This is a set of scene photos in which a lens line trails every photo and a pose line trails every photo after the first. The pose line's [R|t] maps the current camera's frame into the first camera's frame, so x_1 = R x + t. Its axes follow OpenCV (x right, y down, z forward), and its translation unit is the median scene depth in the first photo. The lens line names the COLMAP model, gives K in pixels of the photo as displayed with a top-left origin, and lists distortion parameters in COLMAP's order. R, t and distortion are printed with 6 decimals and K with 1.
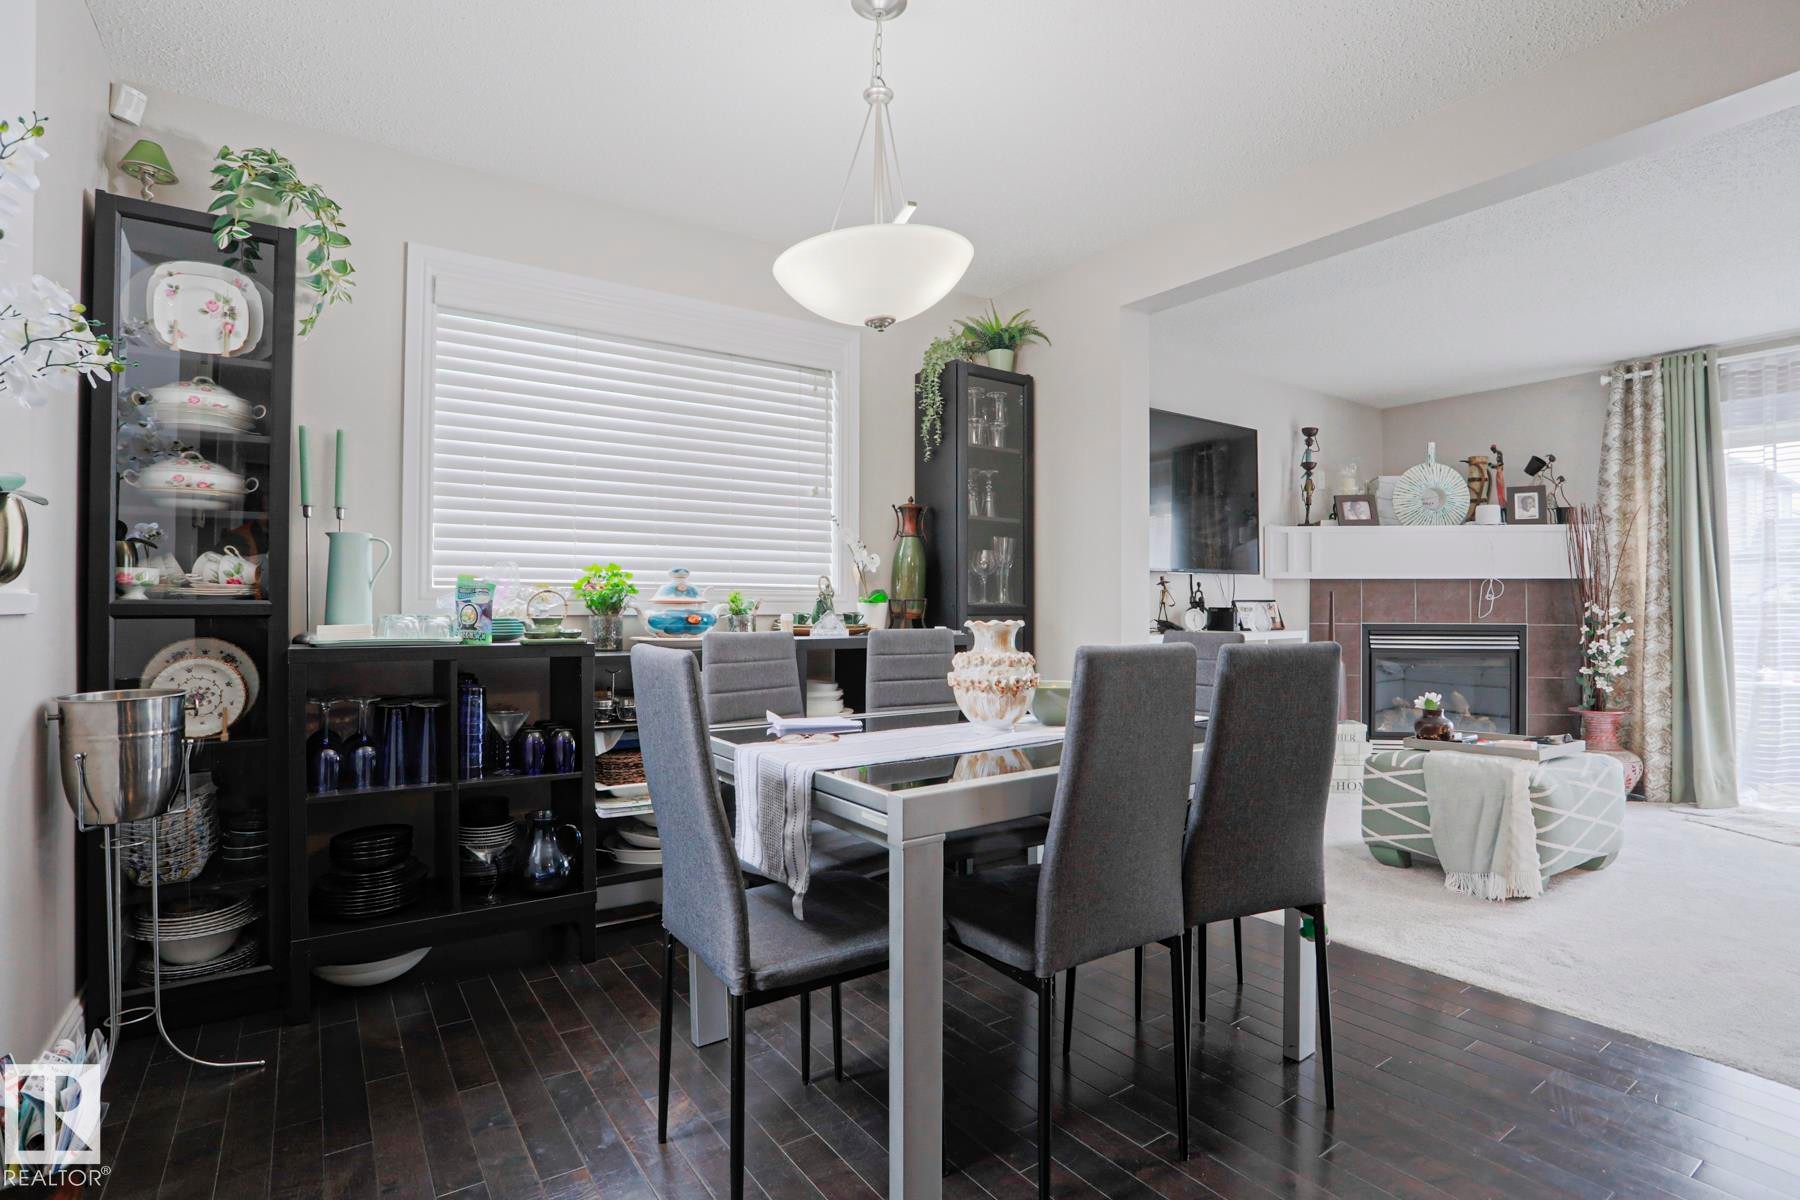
lens RADIAL K [[896.6, 0, 902.5], [0, 896.6, 597.5], [0, 0, 1]] dist [-0.002172, -0.000348]
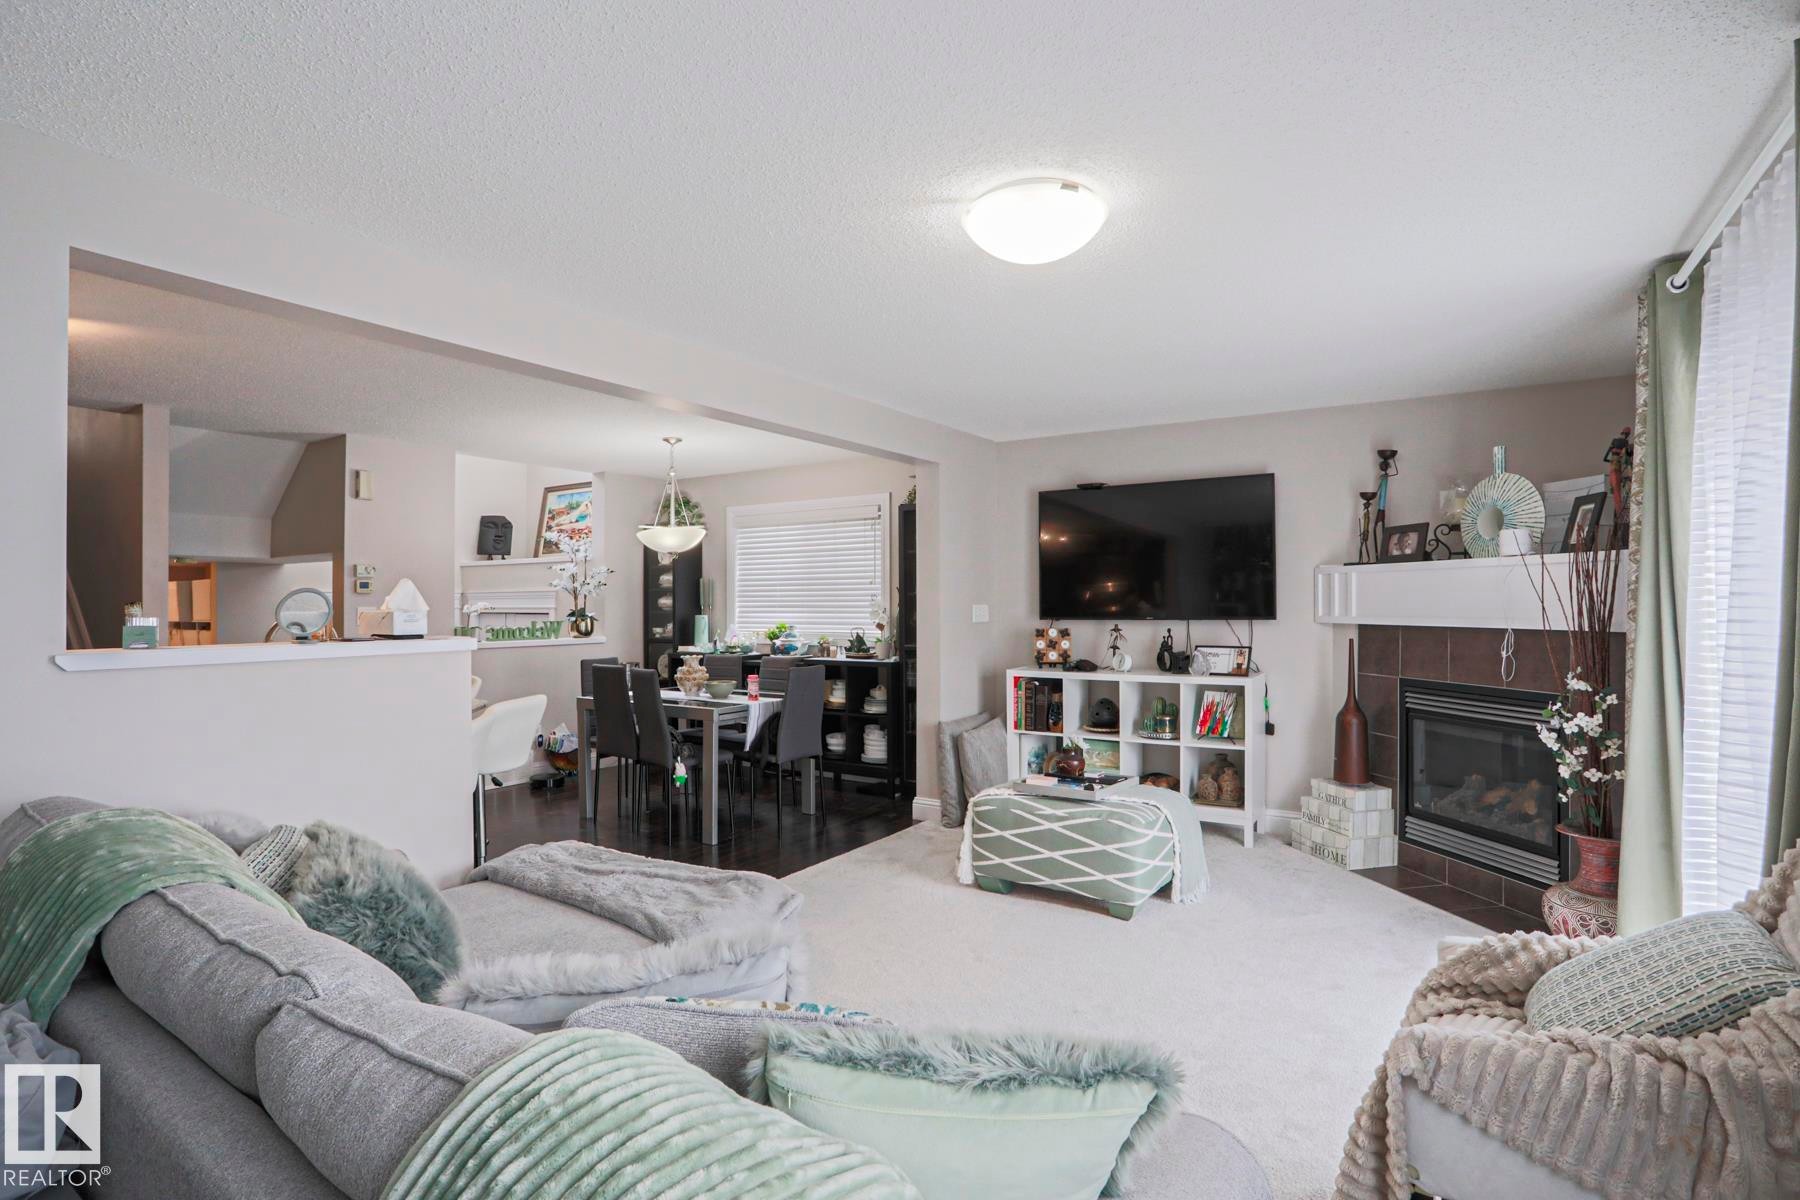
lens RADIAL K [[877.9, 0, 856.9], [0, 877.9, 604.9], [0, 0, 1]] dist [-0.056786, 0.024966]
pose [[0.331176, -0.005092, -0.943555, 1.154083], [0.014858, 0.999890, -0.000182, -0.048849], [0.943452, -0.013959, 0.331215, 0.252211]]
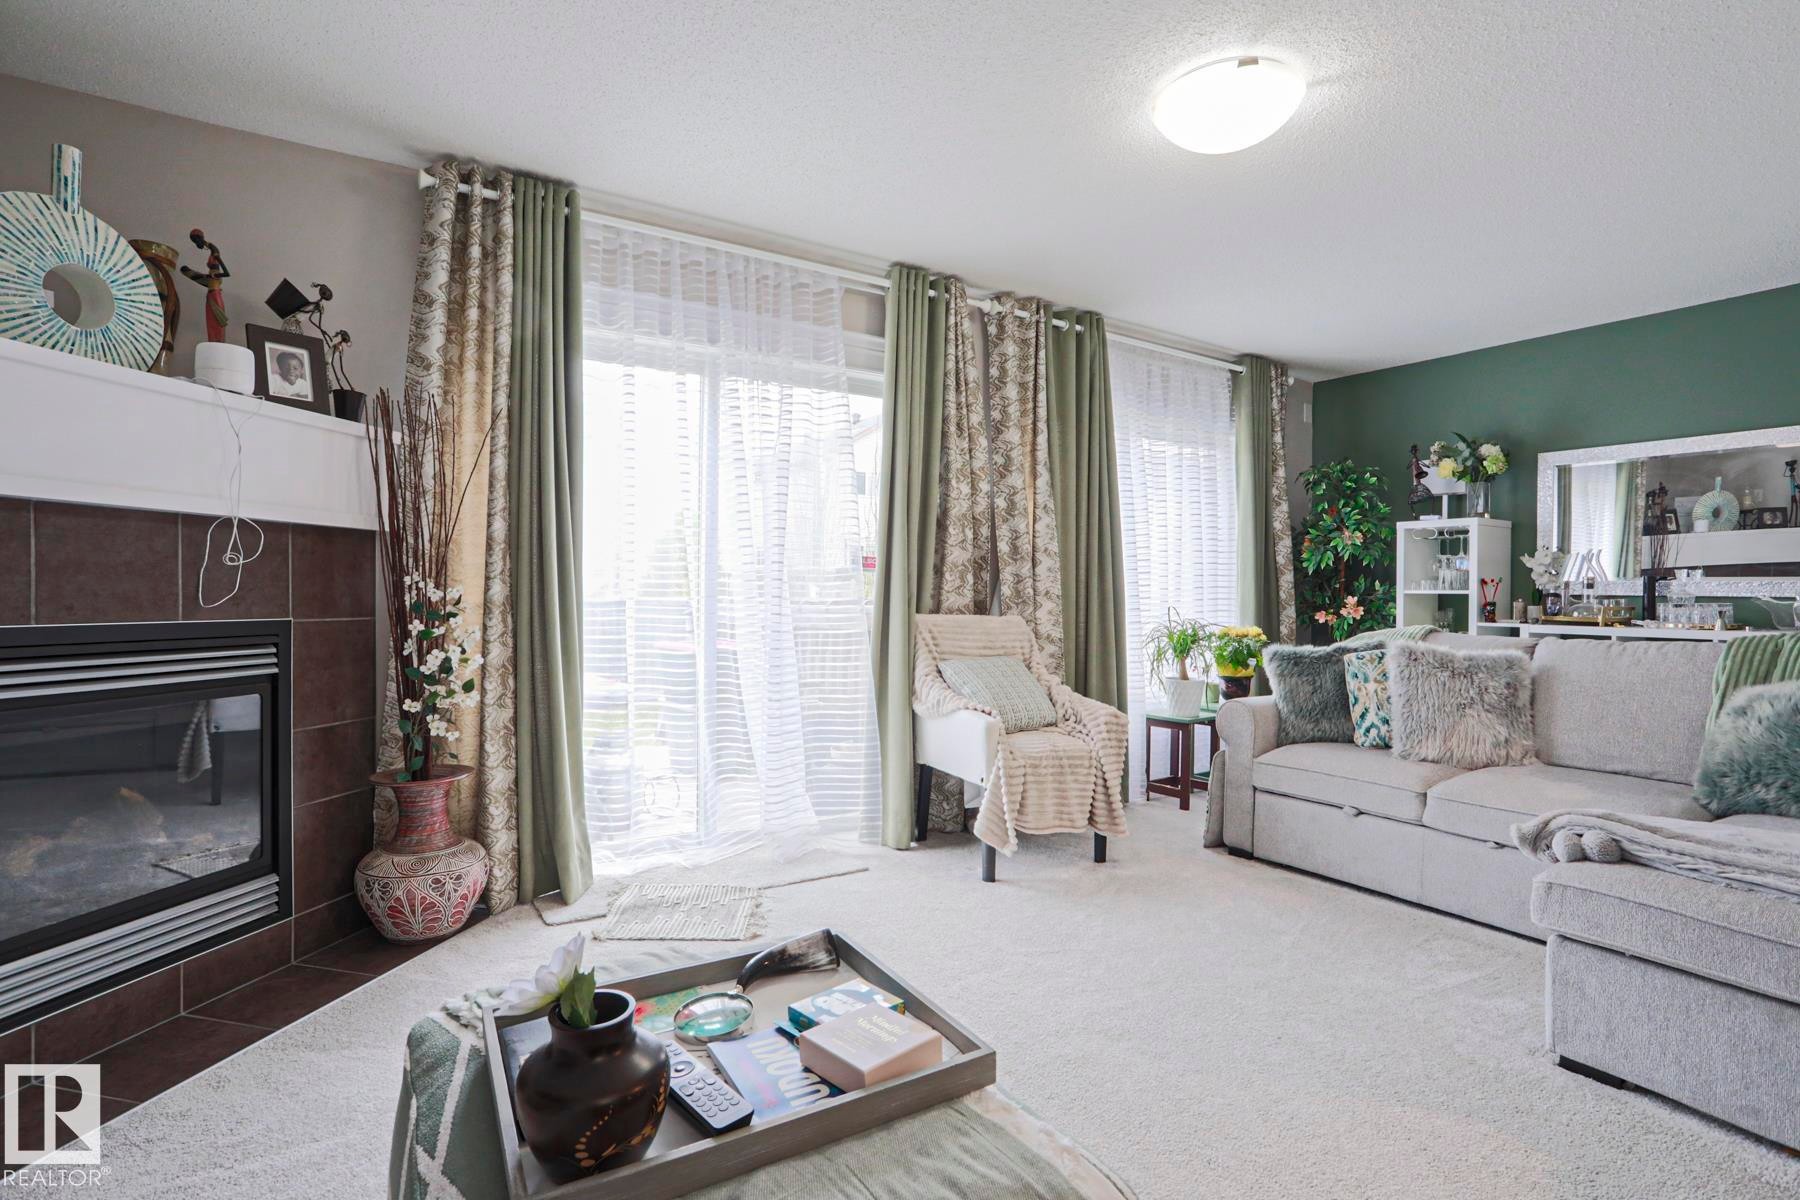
lens RADIAL K [[862.0, 0, 901.1], [0, 862.0, 591.3], [0, 0, 1]] dist [-0.057862, 0.022527]
pose [[0.066965, 0.000018, 0.997755, 0.276337], [-0.021239, 0.999773, 0.001407, 0.007566], [-0.997529, -0.021286, 0.066950, 0.653226]]
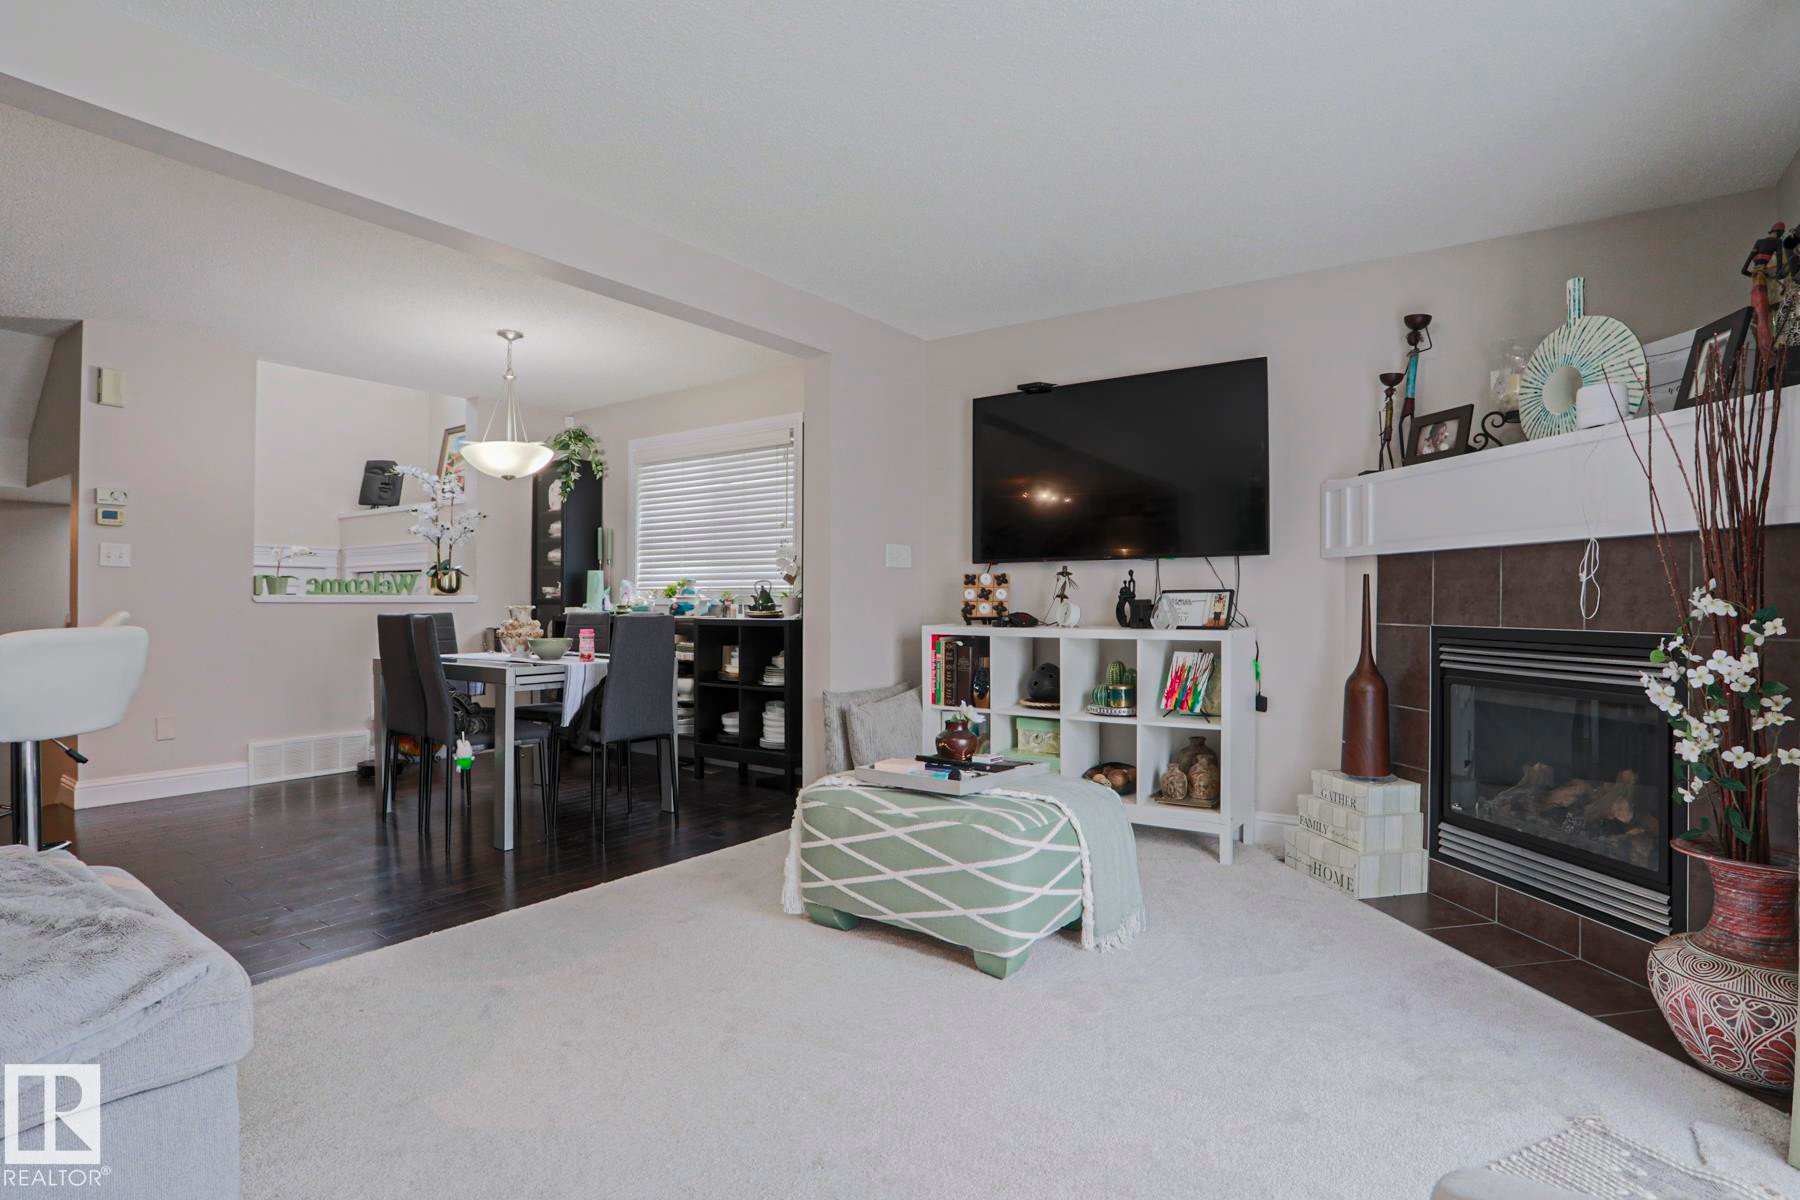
lens RADIAL K [[896.0, 0, 902.4], [0, 896.0, 601.0], [0, 0, 1]] dist [-0.060462, 0.026999]
pose [[0.325738, -0.003687, -0.945453, 0.988778], [0.008735, 0.999961, -0.000890, 0.010224], [0.945420, -0.007969, 0.325757, 0.488623]]
